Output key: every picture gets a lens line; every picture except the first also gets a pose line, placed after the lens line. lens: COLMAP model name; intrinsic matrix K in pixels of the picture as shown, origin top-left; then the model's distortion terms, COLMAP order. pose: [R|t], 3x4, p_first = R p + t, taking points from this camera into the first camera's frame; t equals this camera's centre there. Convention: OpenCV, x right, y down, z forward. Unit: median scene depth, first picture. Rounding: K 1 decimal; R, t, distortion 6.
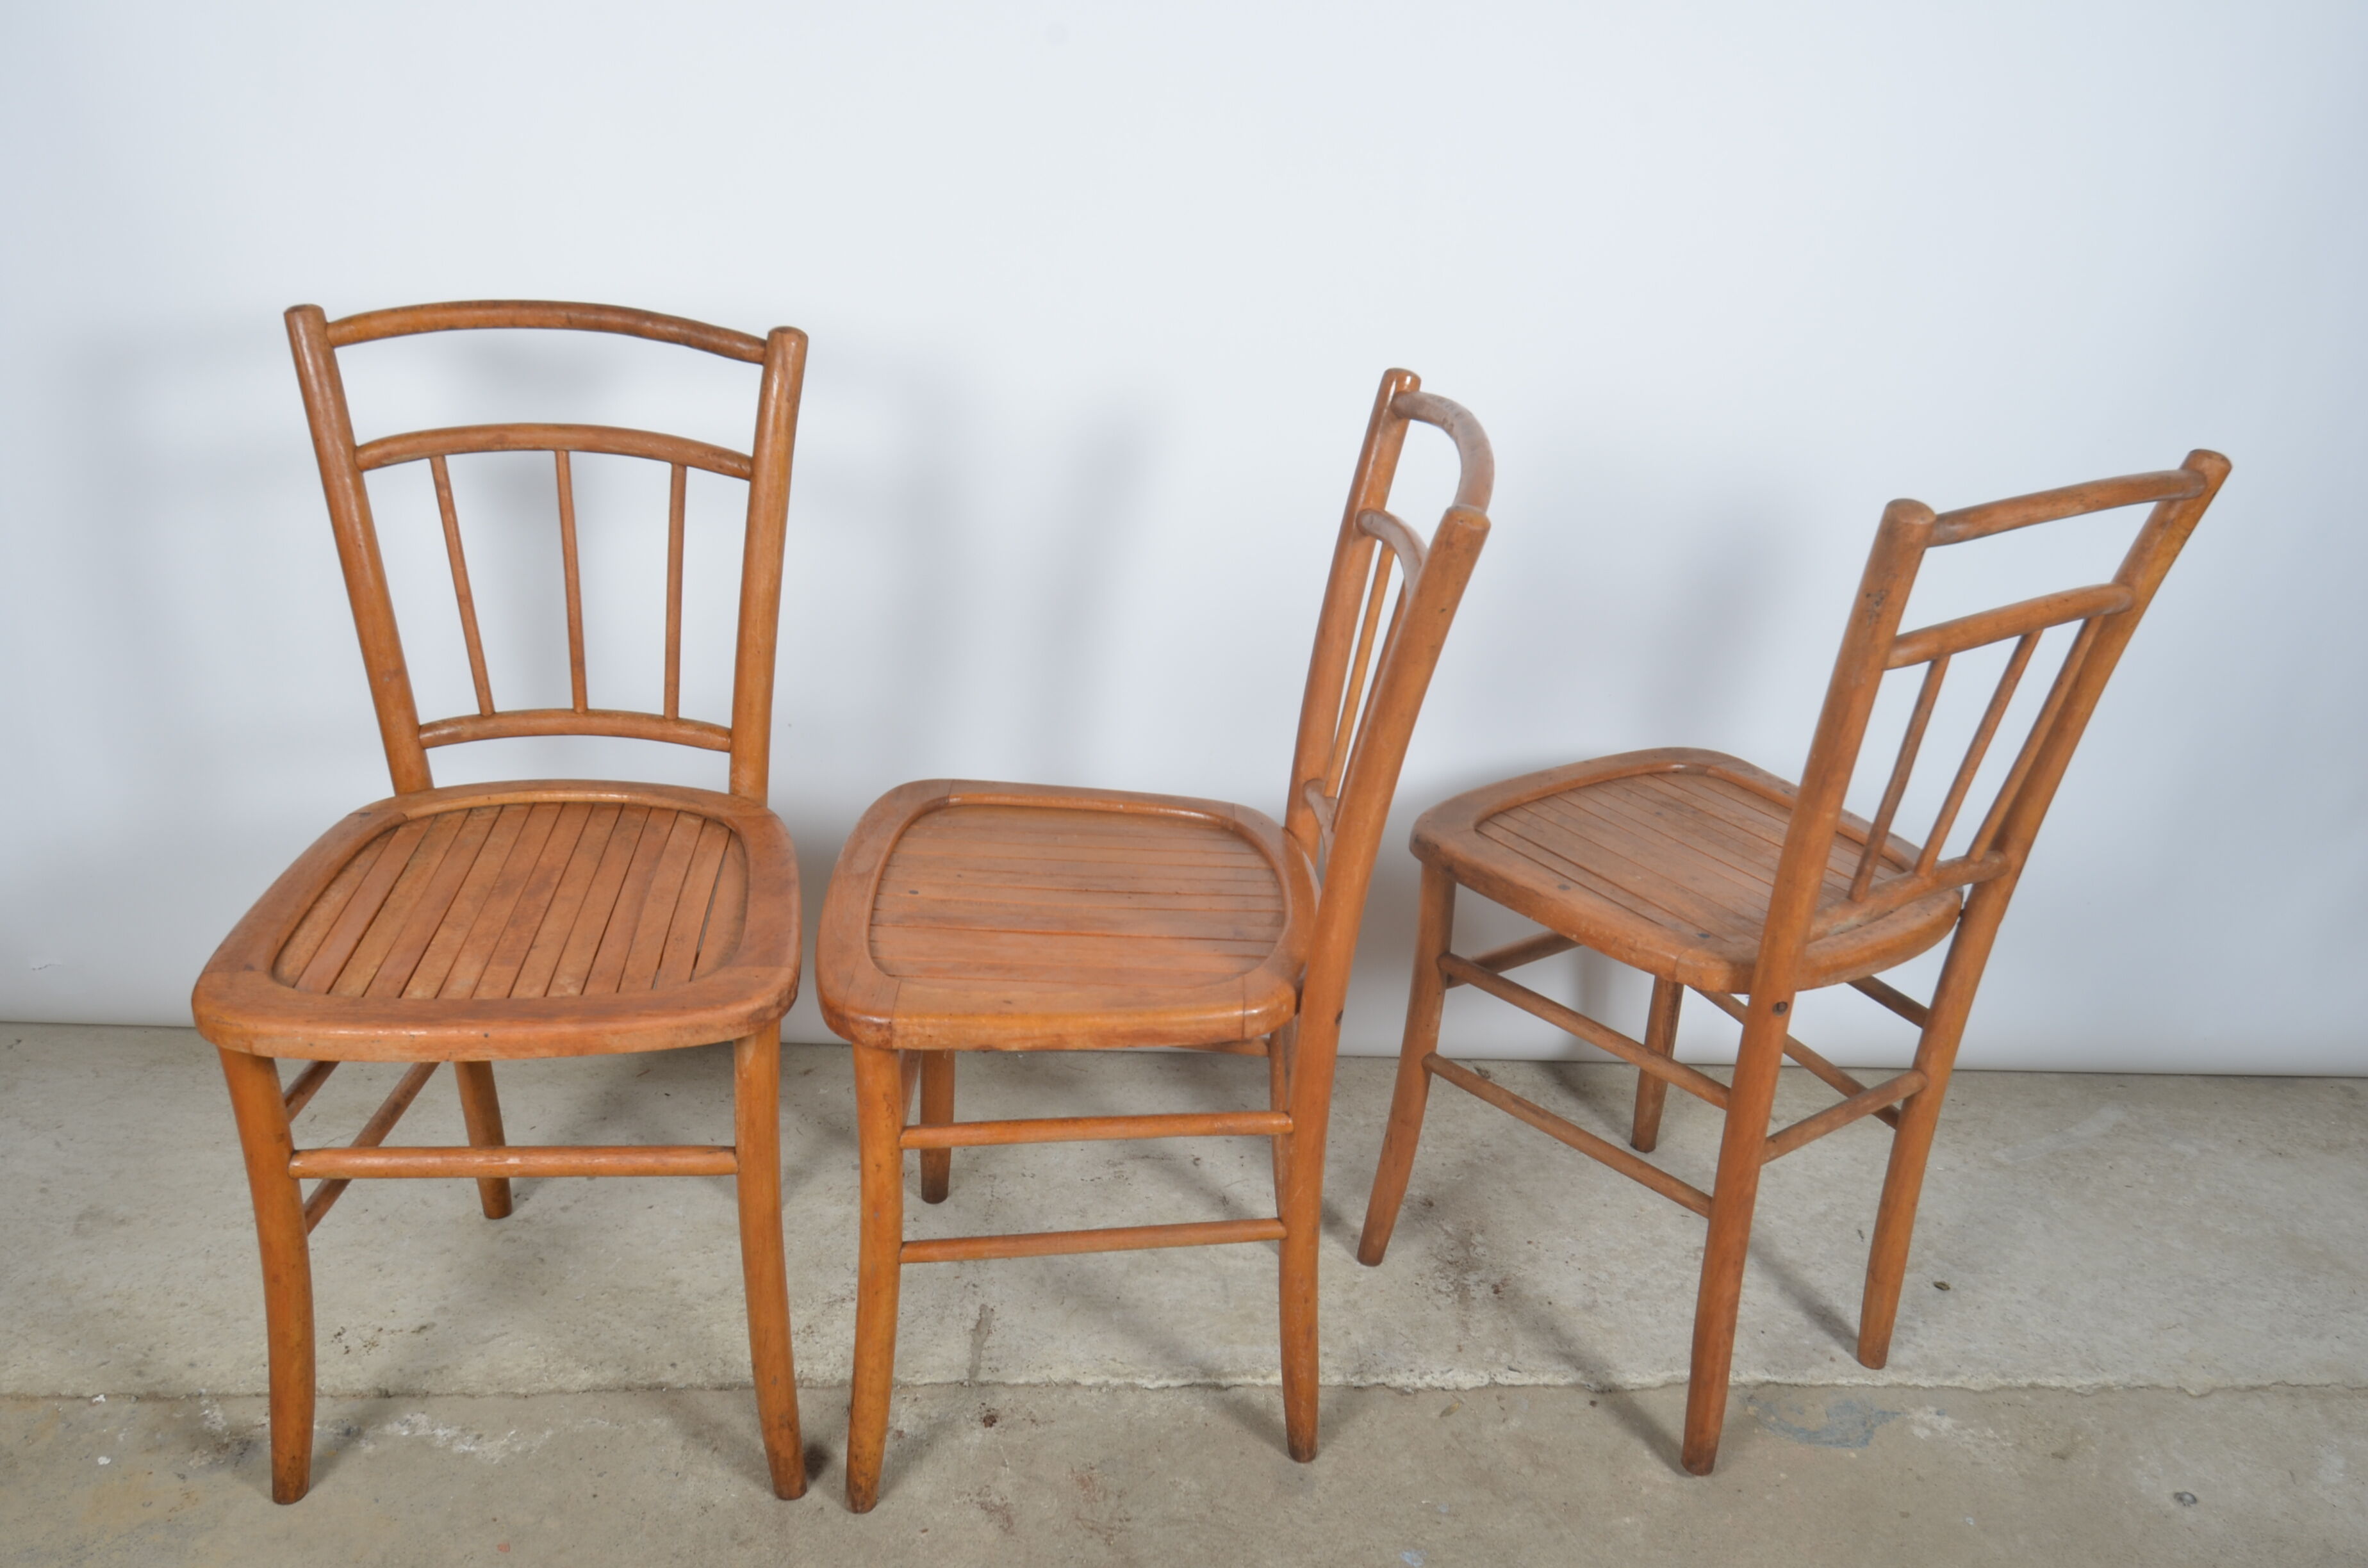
lens RADIAL K [[1875.1, 0, 1213.0], [0, 1875.1, 833.8], [0, 0, 1]] dist [0.063555, -0.069584]
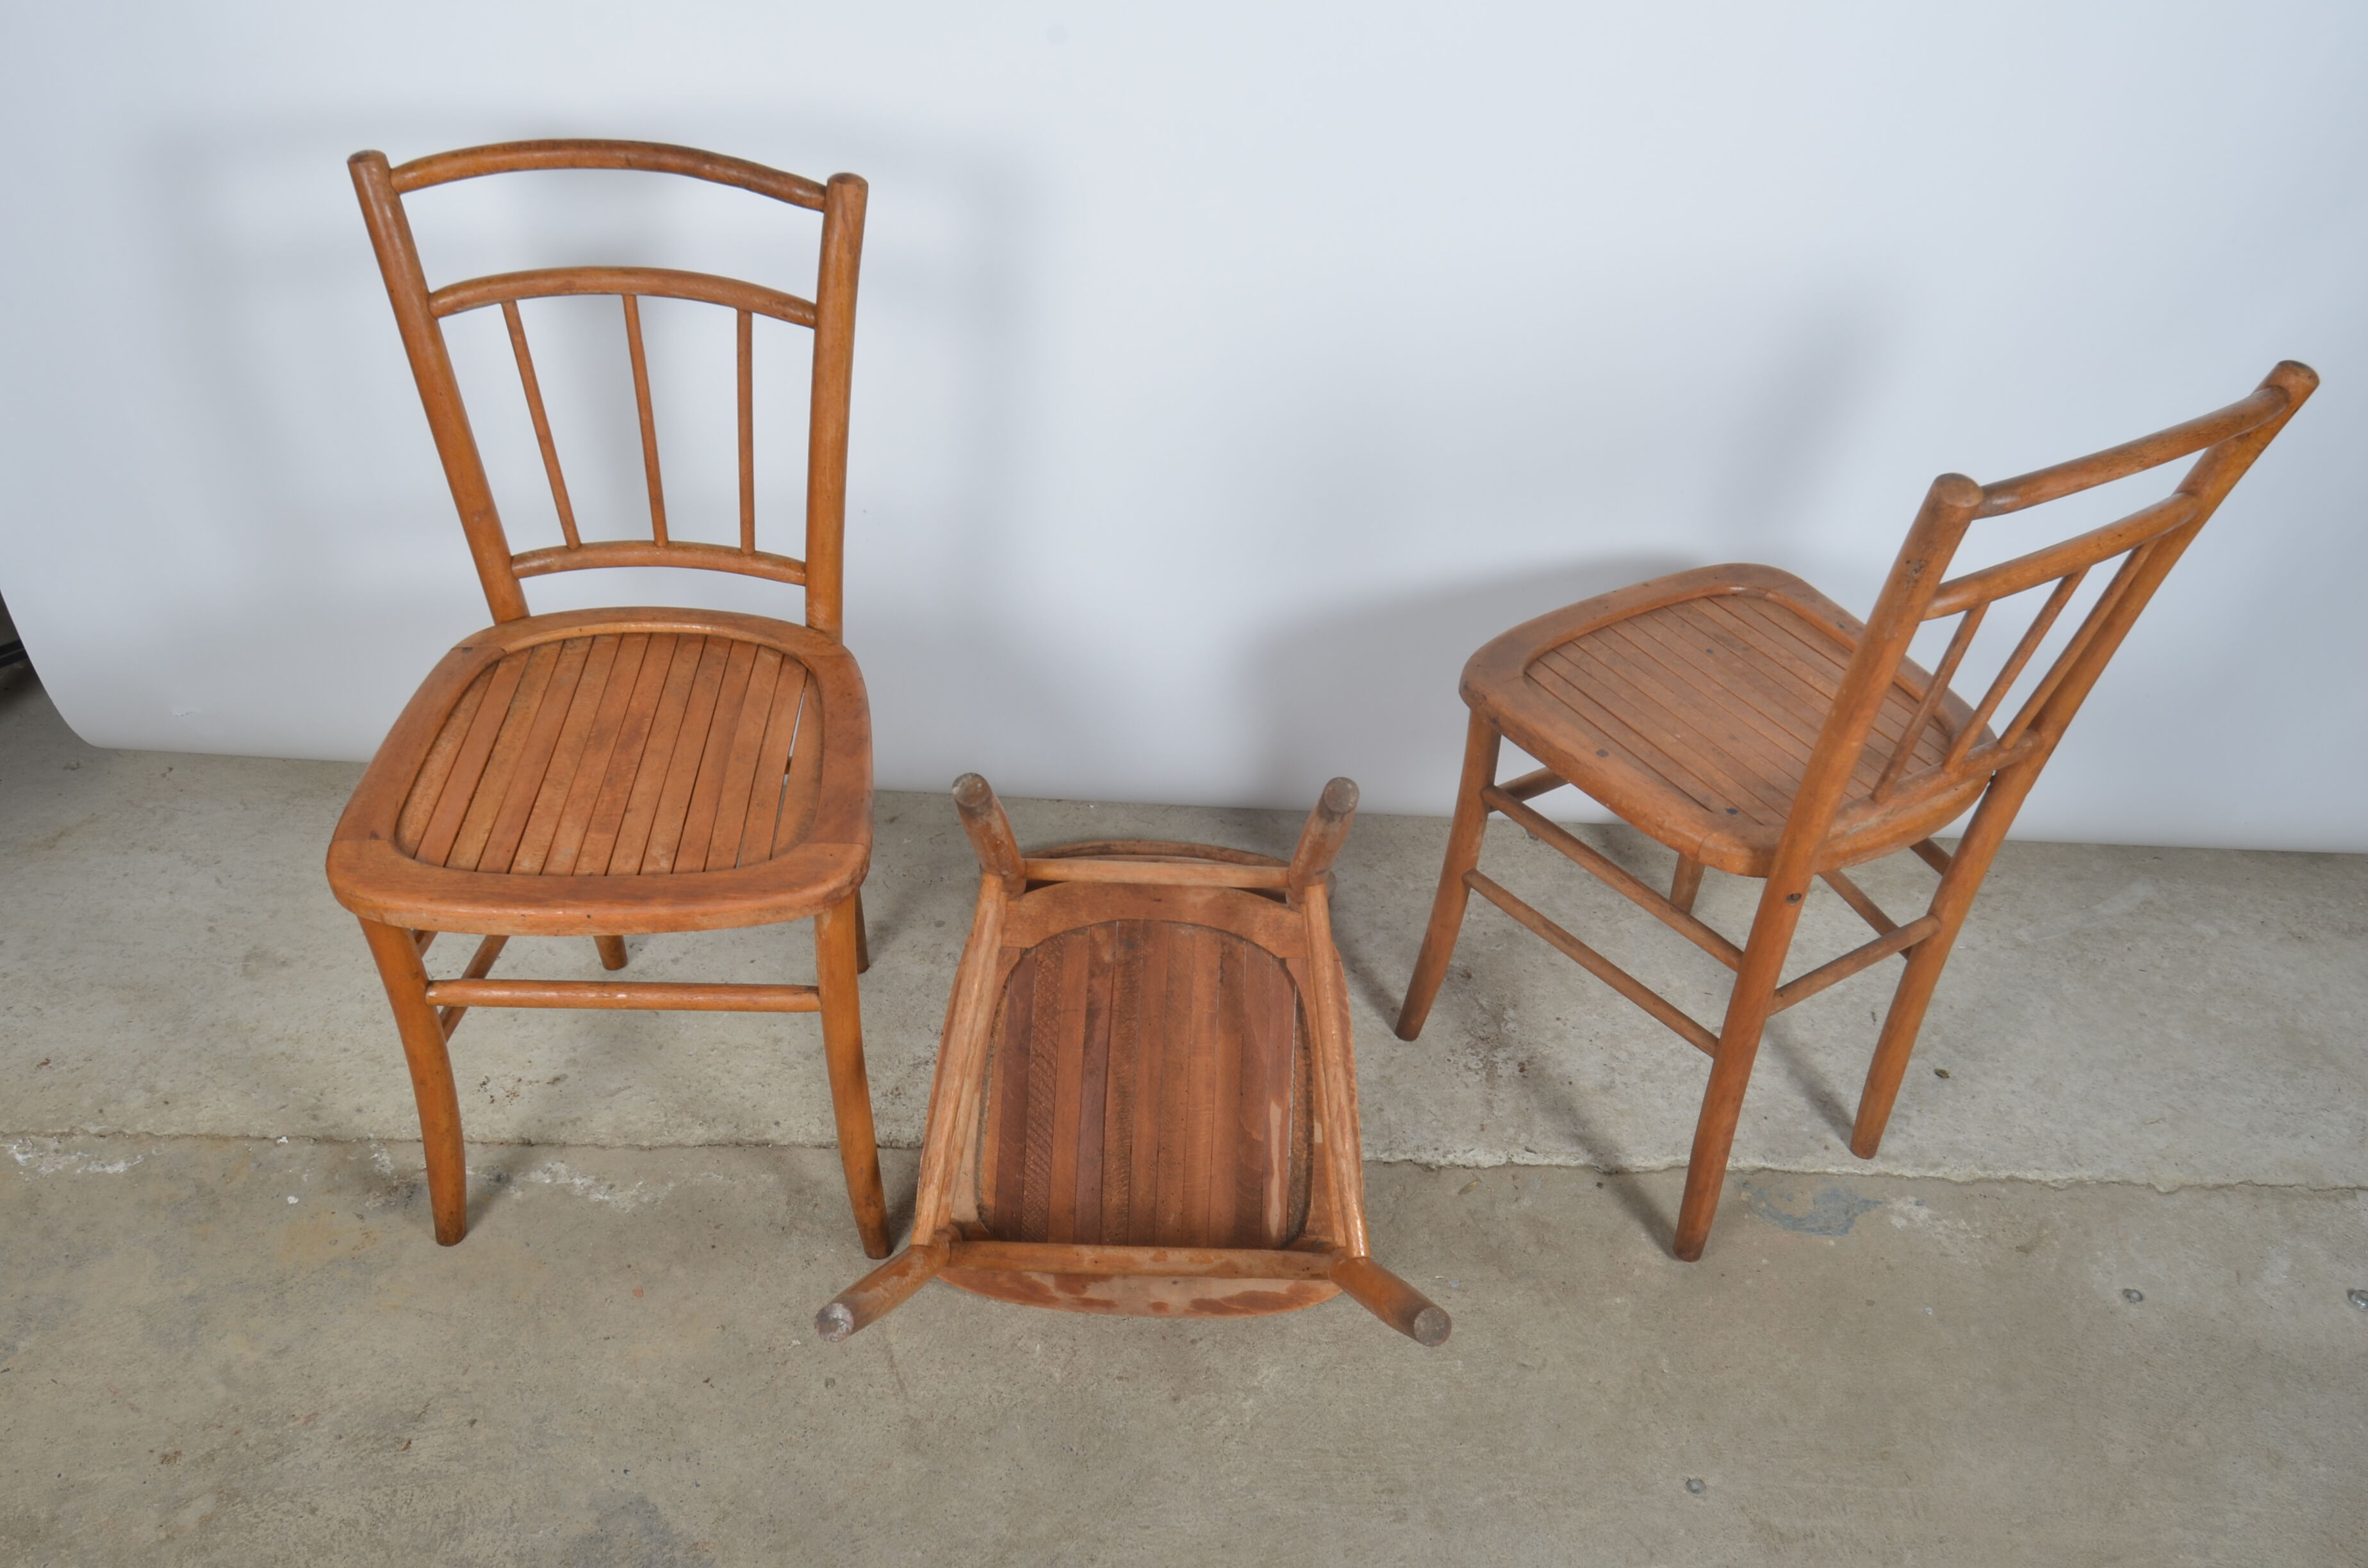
lens RADIAL K [[1873.1, 0, 1213.6], [0, 1873.1, 837.3], [0, 0, 1]] dist [0.062031, -0.067698]
pose [[0.998288, 0.033534, -0.047921, 0.021739], [-0.020201, 0.966582, 0.255561, -0.172256], [0.054890, -0.254155, 0.965605, -0.023888]]
